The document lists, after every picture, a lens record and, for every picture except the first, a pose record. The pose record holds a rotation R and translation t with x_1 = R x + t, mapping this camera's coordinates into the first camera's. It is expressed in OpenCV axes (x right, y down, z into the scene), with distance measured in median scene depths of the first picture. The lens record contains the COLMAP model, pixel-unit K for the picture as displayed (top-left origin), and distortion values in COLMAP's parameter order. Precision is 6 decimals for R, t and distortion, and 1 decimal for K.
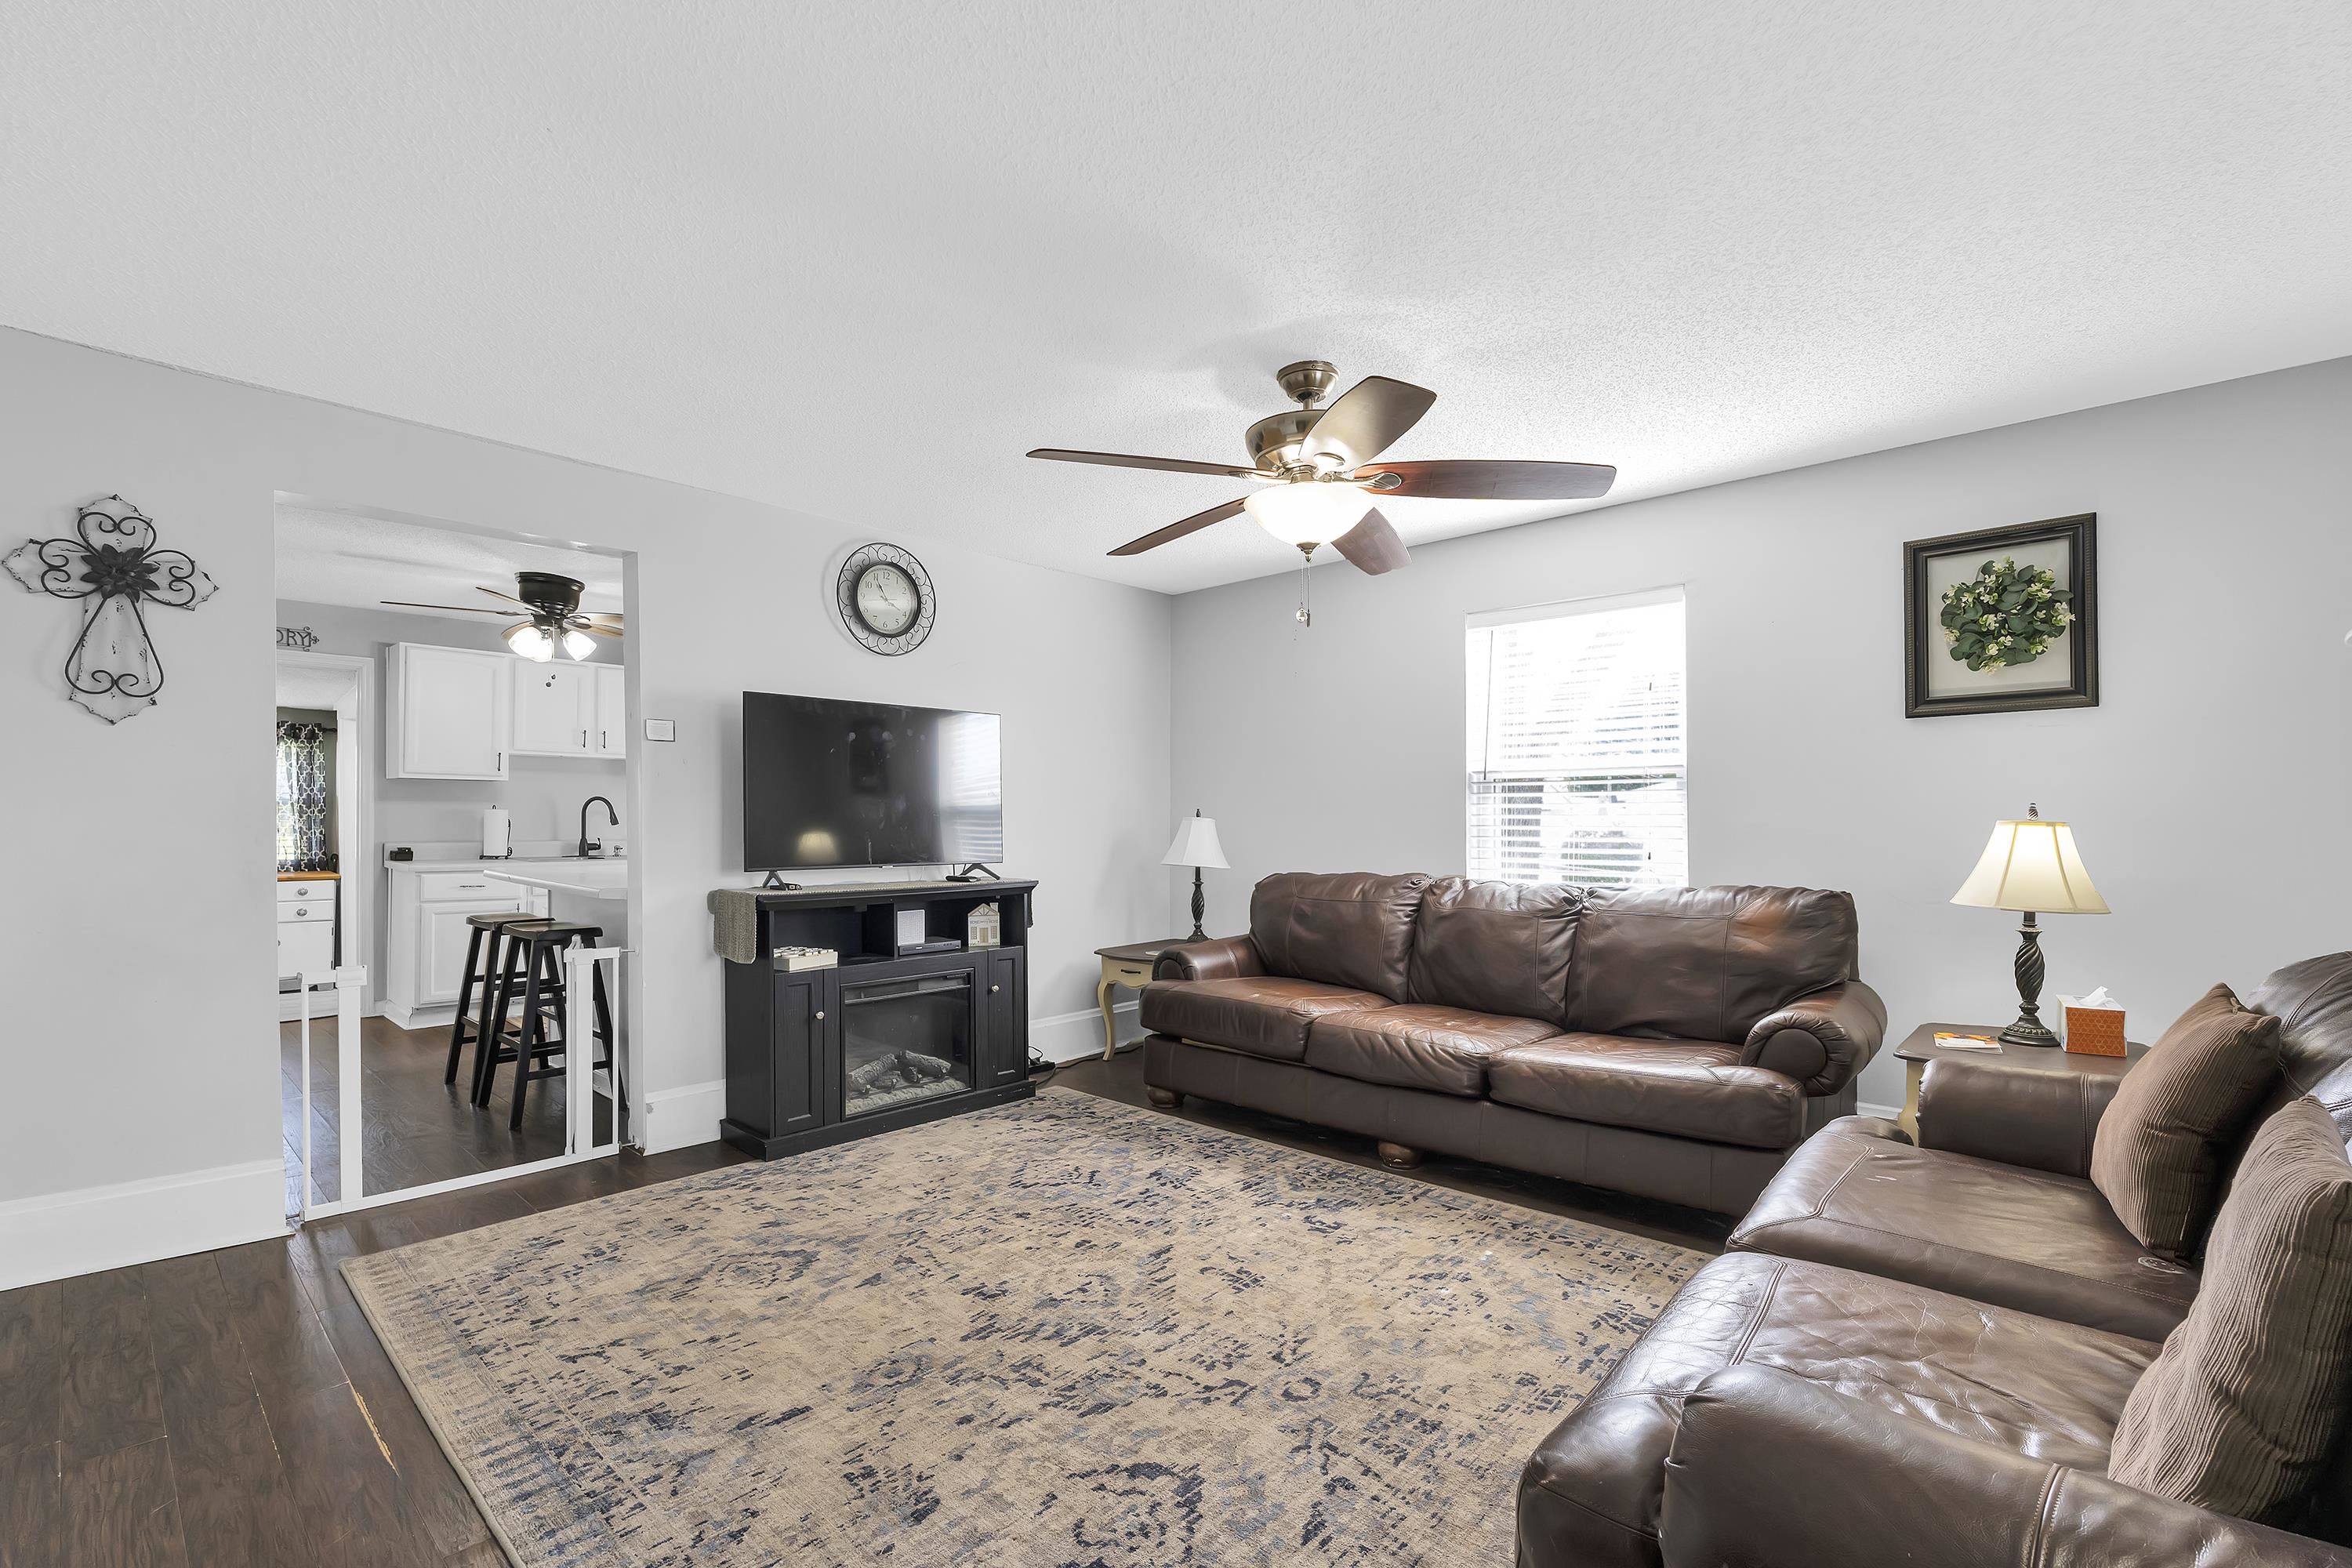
lens RADIAL K [[1038.5, 0, 1176.2], [0, 1038.5, 802.7], [0, 0, 1]] dist [-0.003273, -0.000144]
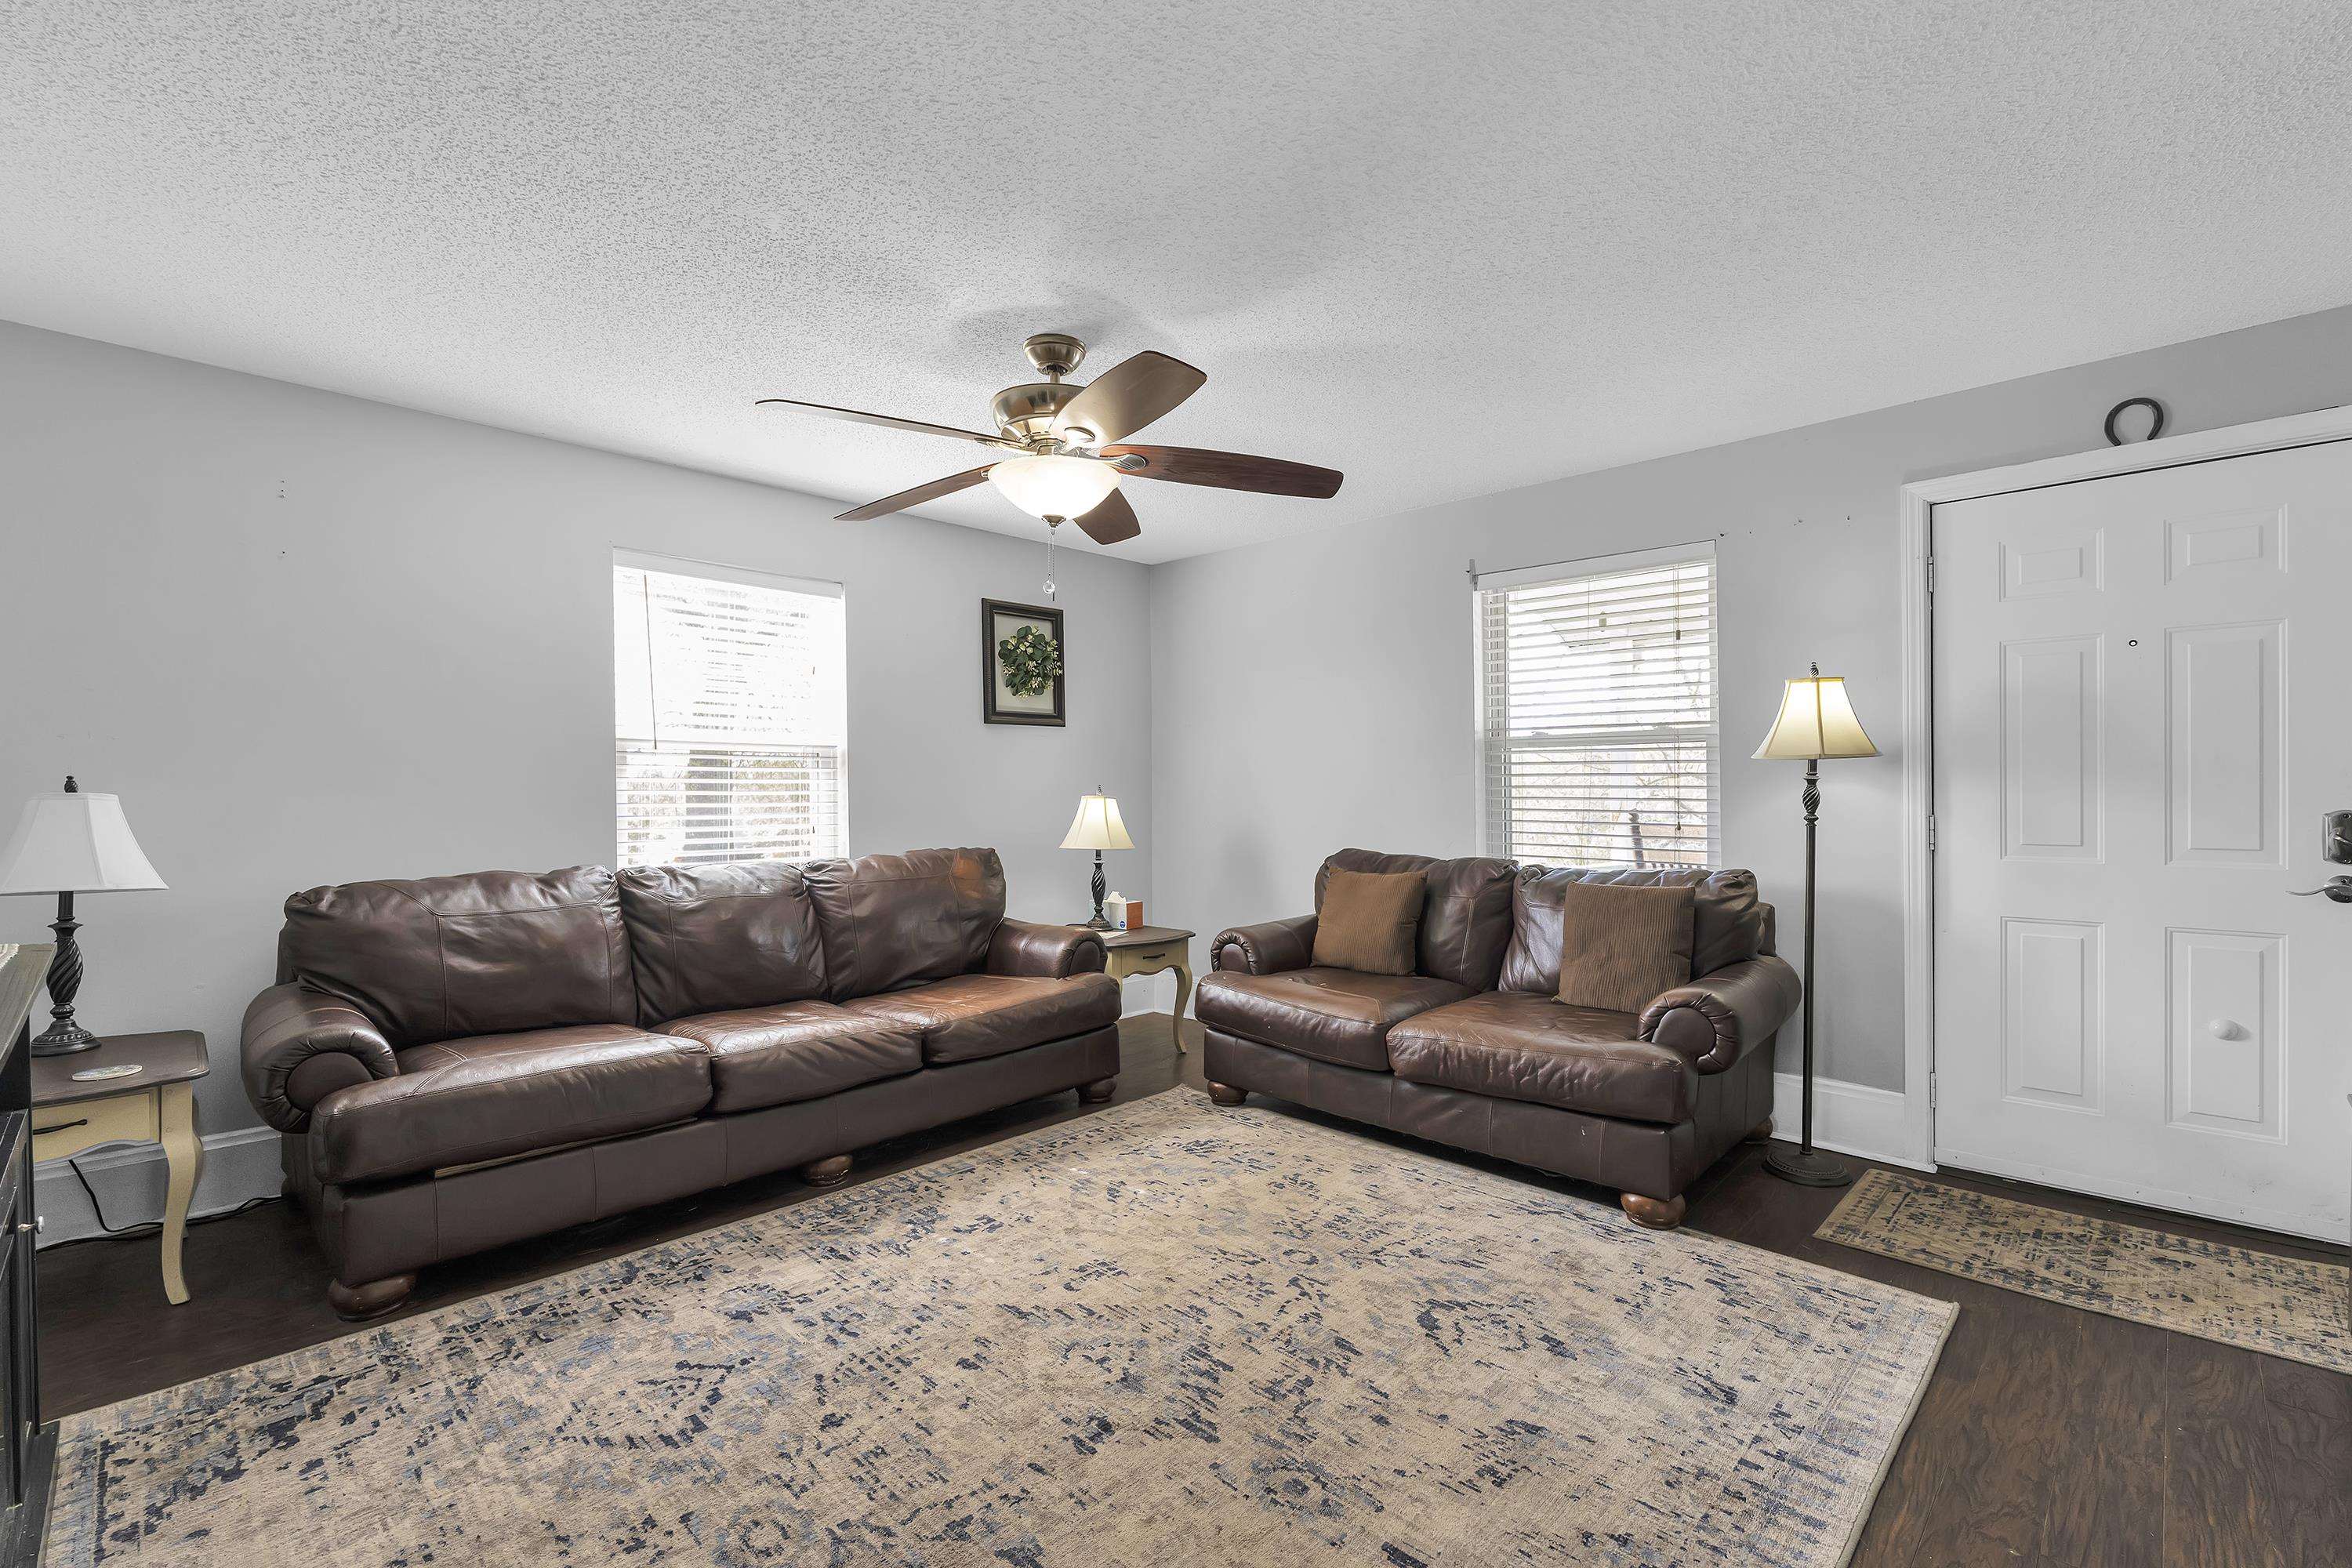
lens RADIAL K [[1037.4, 0, 1184.5], [0, 1037.4, 781.9], [0, 0, 1]] dist [-0.009007, 0.000334]
pose [[0.025240, 0.011110, 0.999620, -0.710828], [-0.011617, 0.999874, -0.010820, 0.010117], [-0.999614, -0.011339, 0.025366, 0.706807]]
